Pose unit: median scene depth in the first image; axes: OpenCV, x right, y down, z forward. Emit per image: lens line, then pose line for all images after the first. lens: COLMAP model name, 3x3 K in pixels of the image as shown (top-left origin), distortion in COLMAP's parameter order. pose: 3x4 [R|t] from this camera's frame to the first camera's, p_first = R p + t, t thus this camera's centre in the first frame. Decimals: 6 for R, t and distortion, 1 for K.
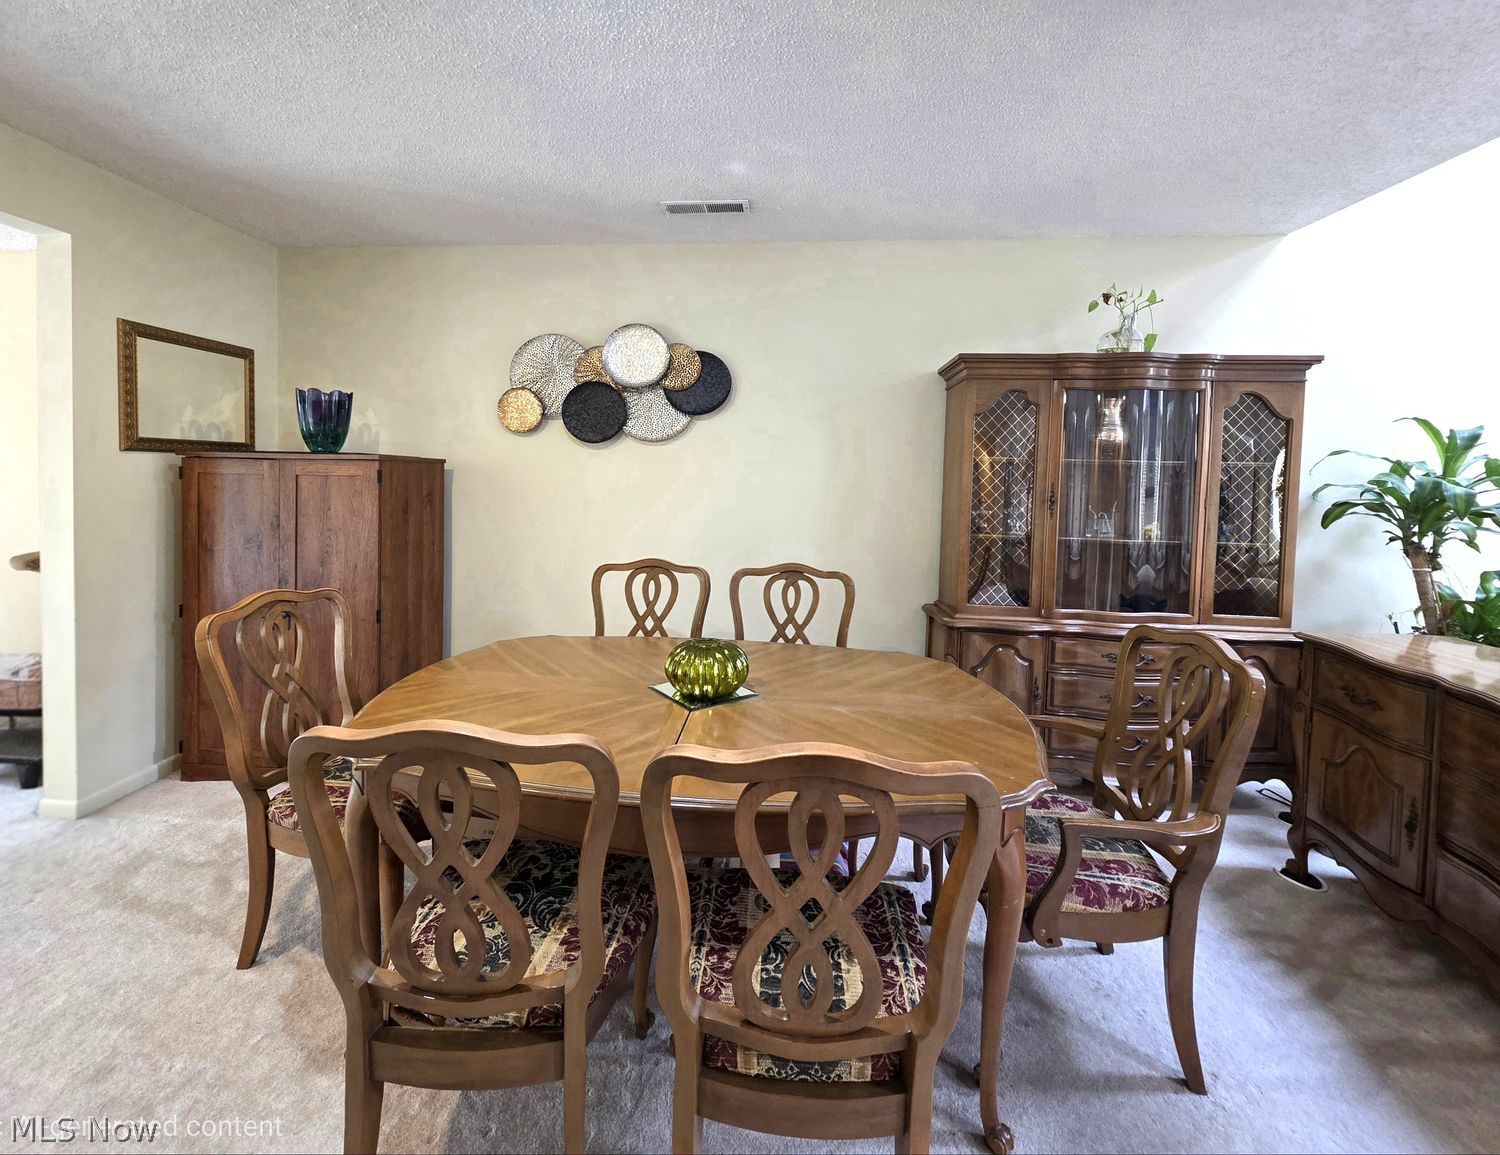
lens RADIAL K [[659.6, 0, 749.8], [0, 659.6, 588.8], [0, 0, 1]] dist [-0.003367, -0.000528]
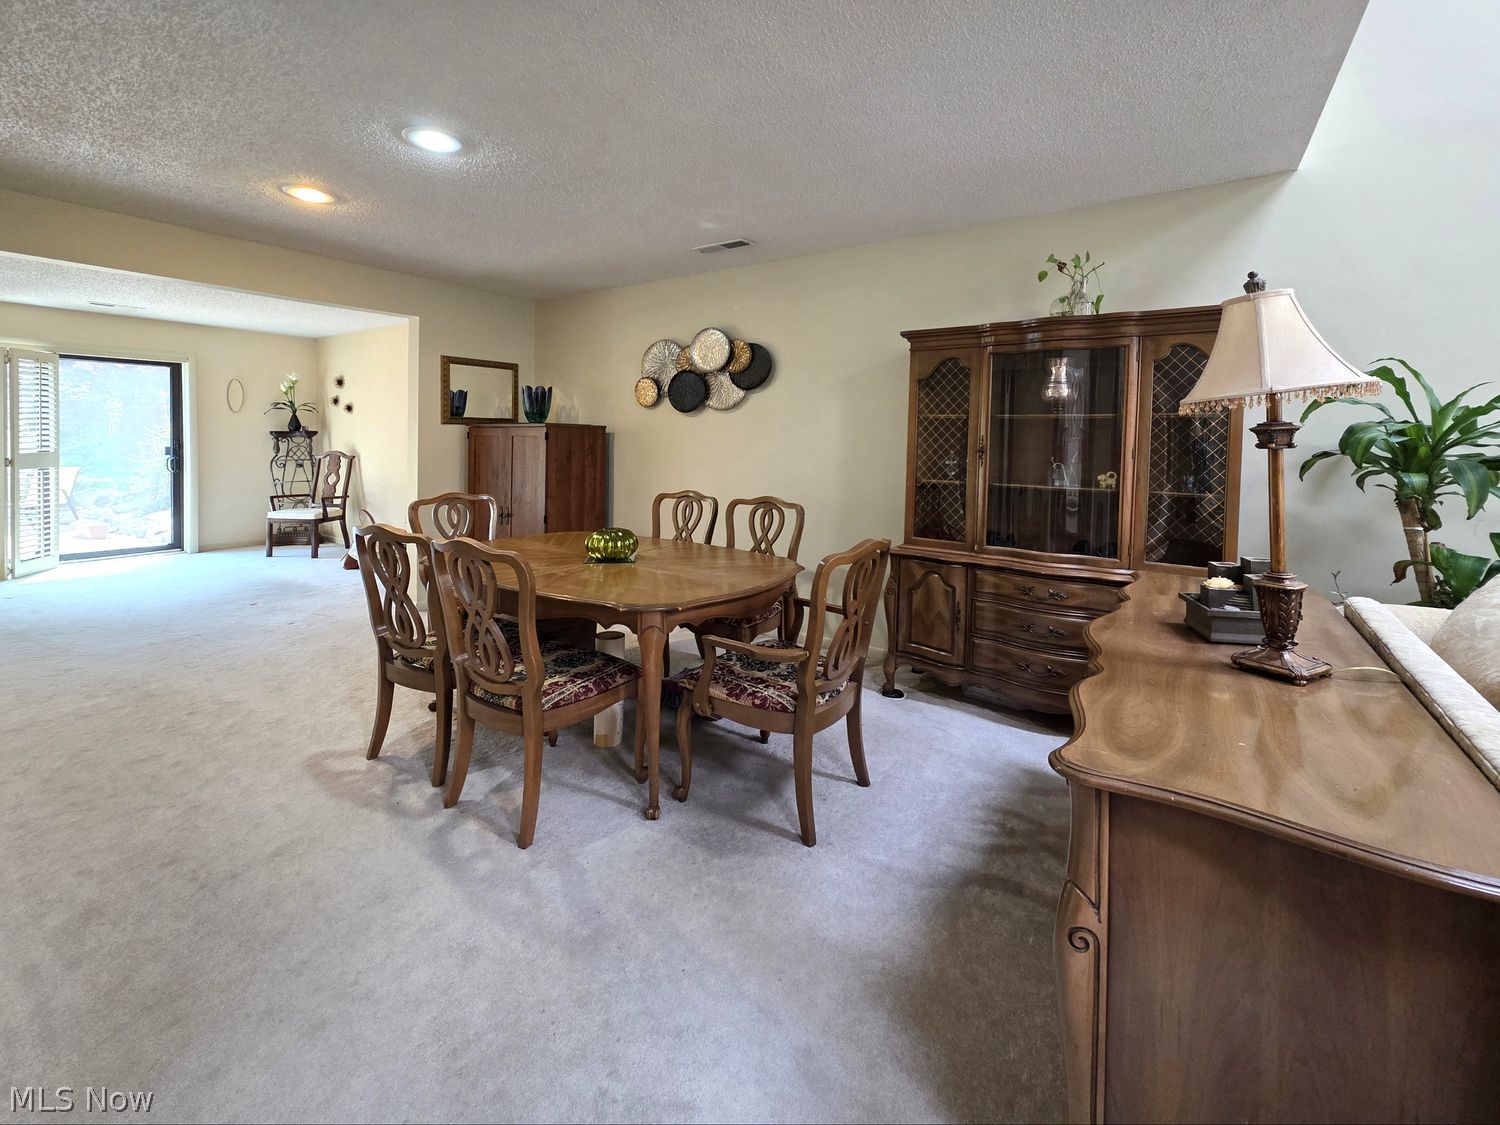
lens RADIAL K [[606.7, 0, 750.0], [0, 606.7, 562.5], [0, 0, 1]] dist [0.000419, 0.000072]
pose [[0.883385, 0.083482, -0.461153, 0.590383], [-0.064009, 0.996278, 0.057738, 0.026159], [0.464256, -0.021487, 0.885440, -0.144807]]
